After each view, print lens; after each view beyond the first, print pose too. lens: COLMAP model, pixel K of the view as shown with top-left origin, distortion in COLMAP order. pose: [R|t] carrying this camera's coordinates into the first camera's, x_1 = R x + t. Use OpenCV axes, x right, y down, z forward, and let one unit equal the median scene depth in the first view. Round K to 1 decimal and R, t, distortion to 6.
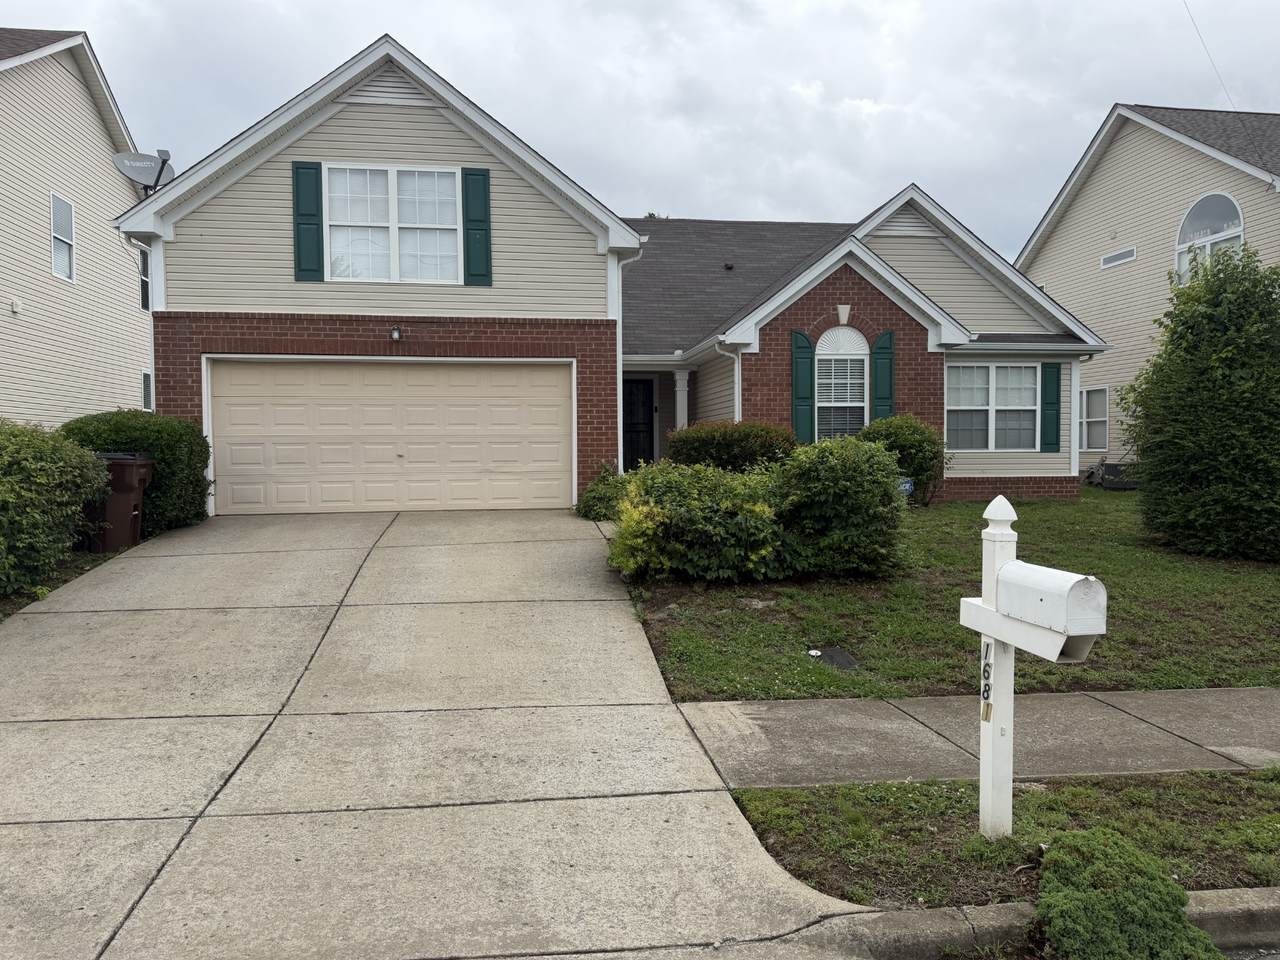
lens RADIAL K [[914.6, 0, 642.3], [0, 914.6, 482.5], [0, 0, 1]] dist [0.044222, -0.048662]
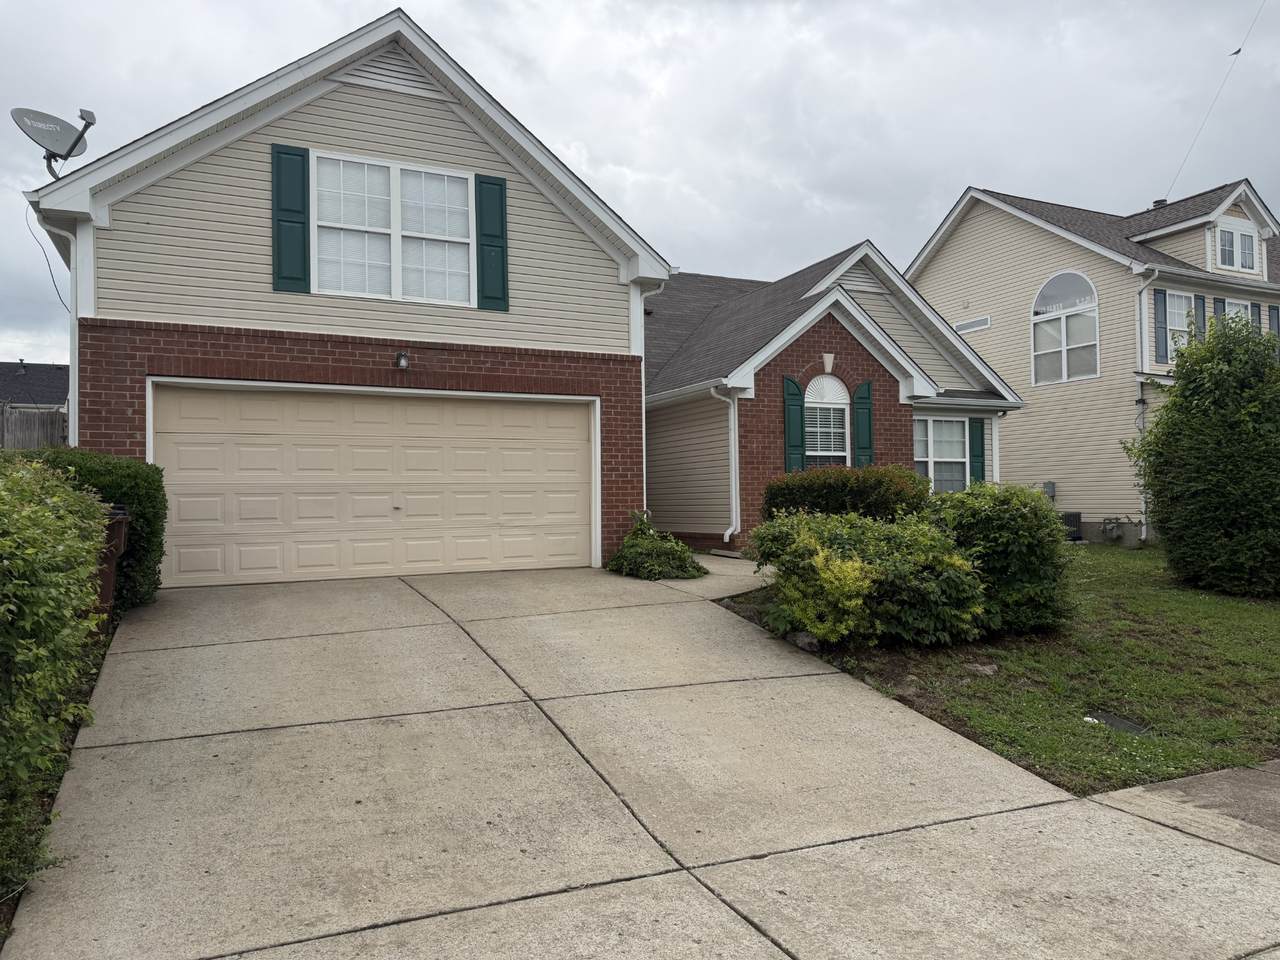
lens RADIAL K [[914.6, 0, 639.6], [0, 914.6, 476.6], [0, 0, 1]] dist [0.044222, -0.048662]
pose [[0.952707, 0.004281, 0.303860, -0.316236], [0.015637, 0.997886, -0.063085, -0.002415], [-0.303487, 0.064853, 0.950626, 0.155737]]
